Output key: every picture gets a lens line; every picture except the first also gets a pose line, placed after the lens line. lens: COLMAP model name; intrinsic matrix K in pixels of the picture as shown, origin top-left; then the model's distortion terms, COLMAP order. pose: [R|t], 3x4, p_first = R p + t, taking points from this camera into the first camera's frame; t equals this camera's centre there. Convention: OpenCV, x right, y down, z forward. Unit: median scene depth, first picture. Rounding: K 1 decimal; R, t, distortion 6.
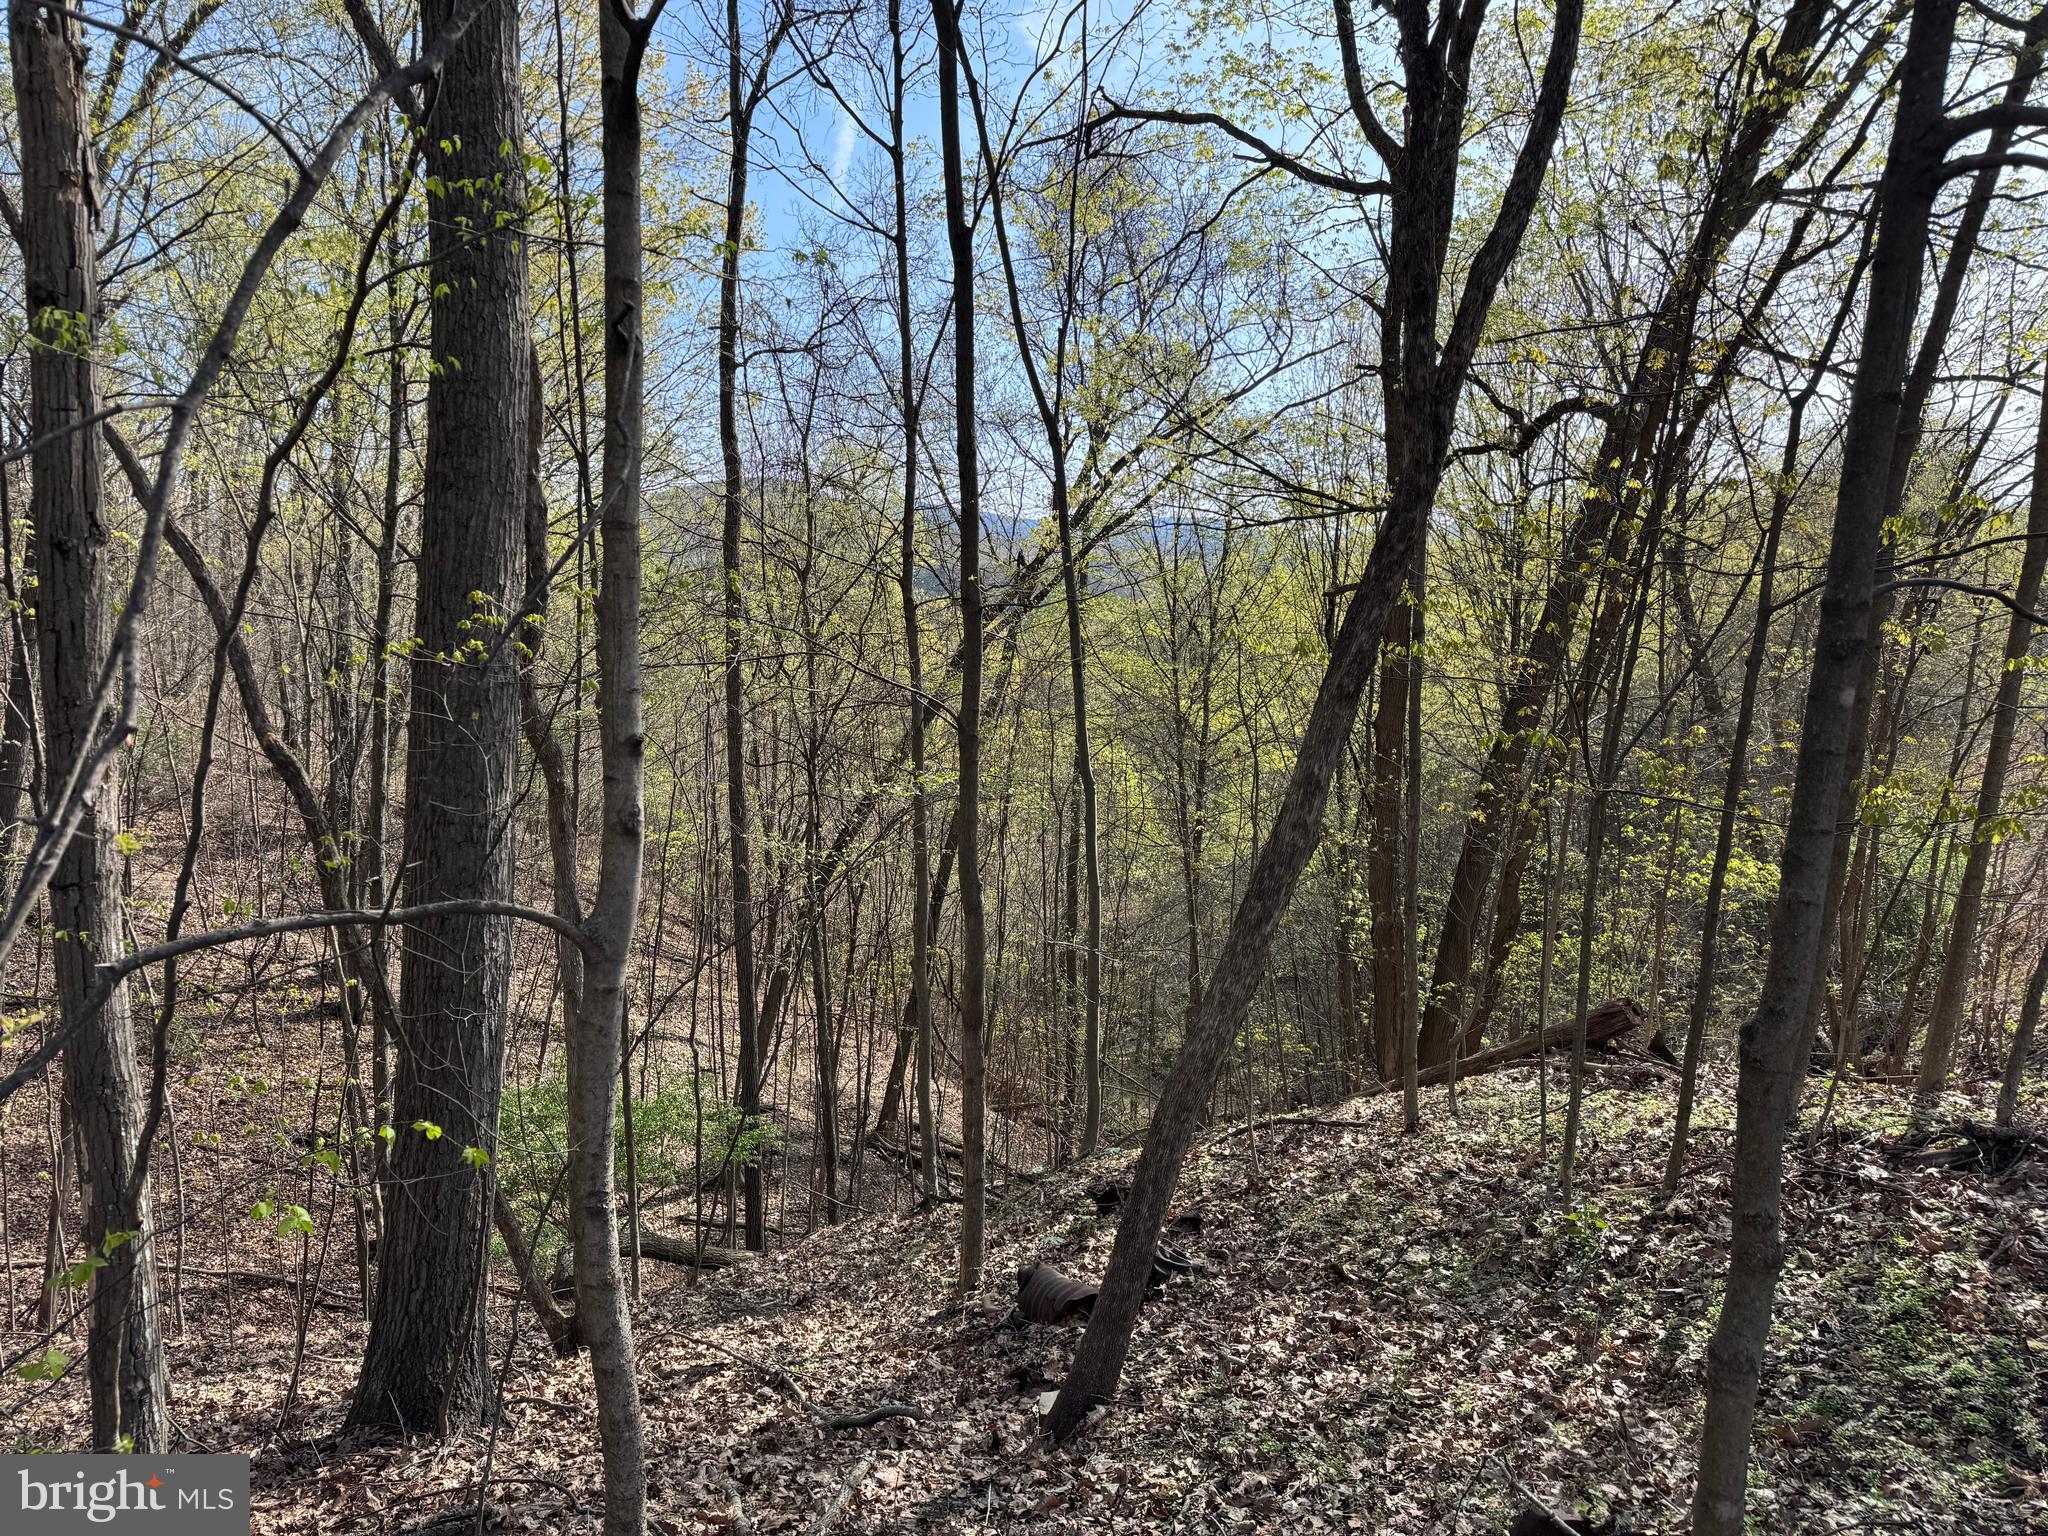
lens RADIAL K [[1436.1, 0, 1012.0], [0, 1436.1, 772.0], [0, 0, 1]] dist [-0.050339, 0.026534]
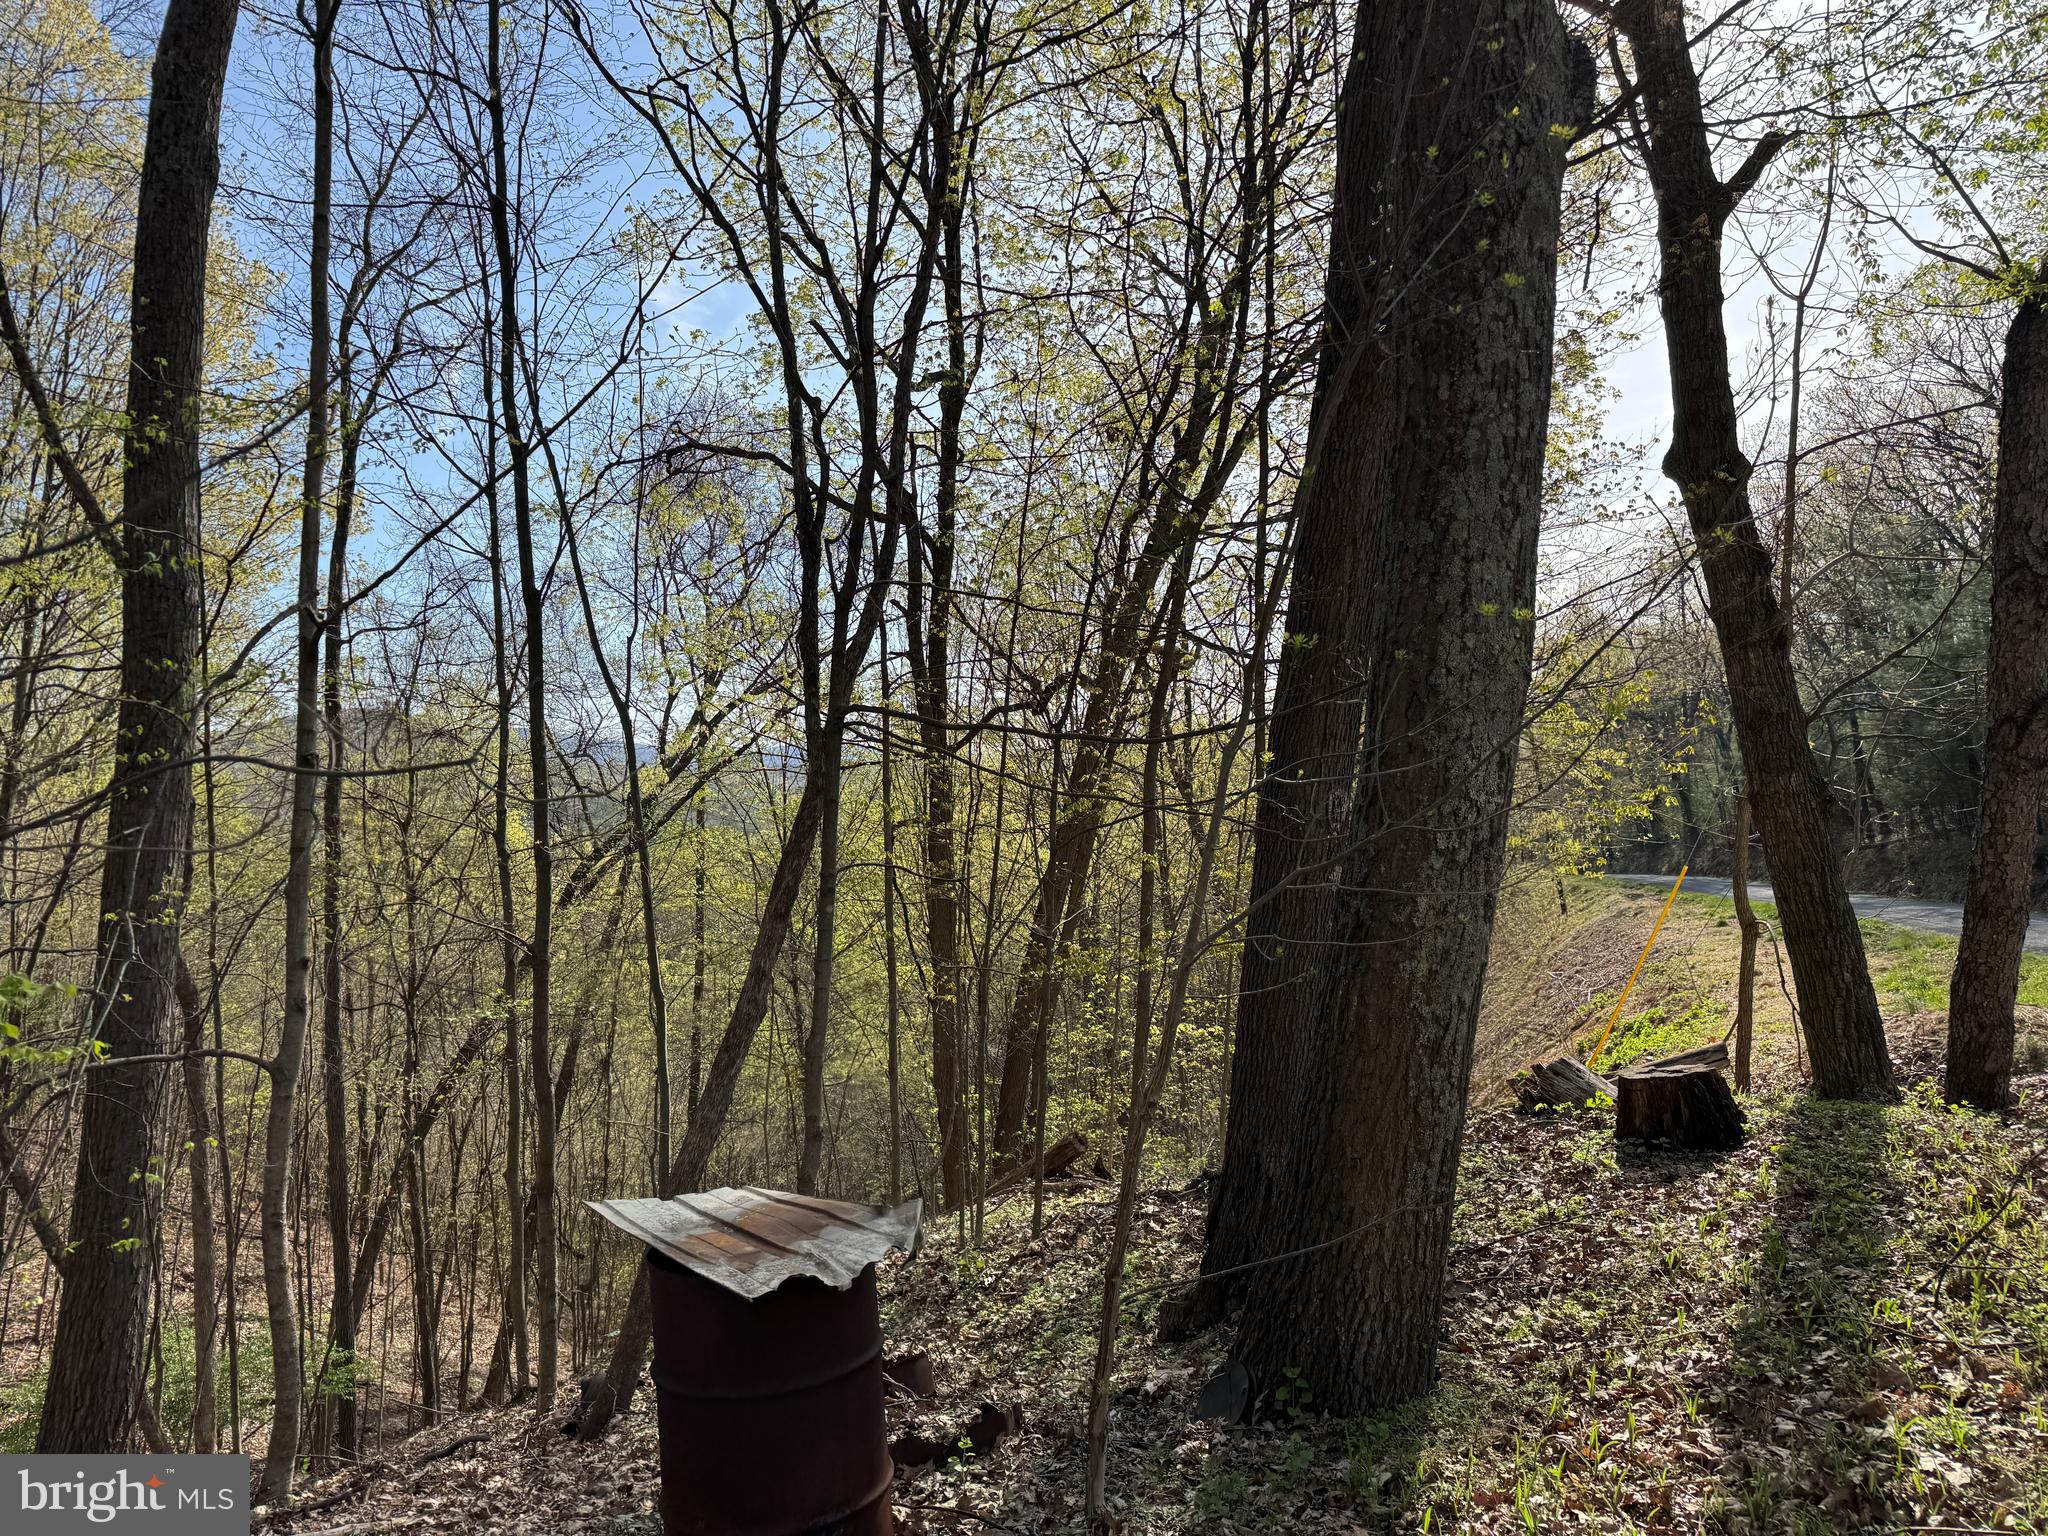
lens RADIAL K [[1428.4, 0, 1106.1], [0, 1428.4, 734.2], [0, 0, 1]] dist [0.086117, -0.191147]
pose [[0.952516, -0.009307, 0.304345, 0.027469], [0.063271, 0.983765, -0.167936, 0.010286], [-0.297841, 0.179218, 0.937641, -0.186401]]
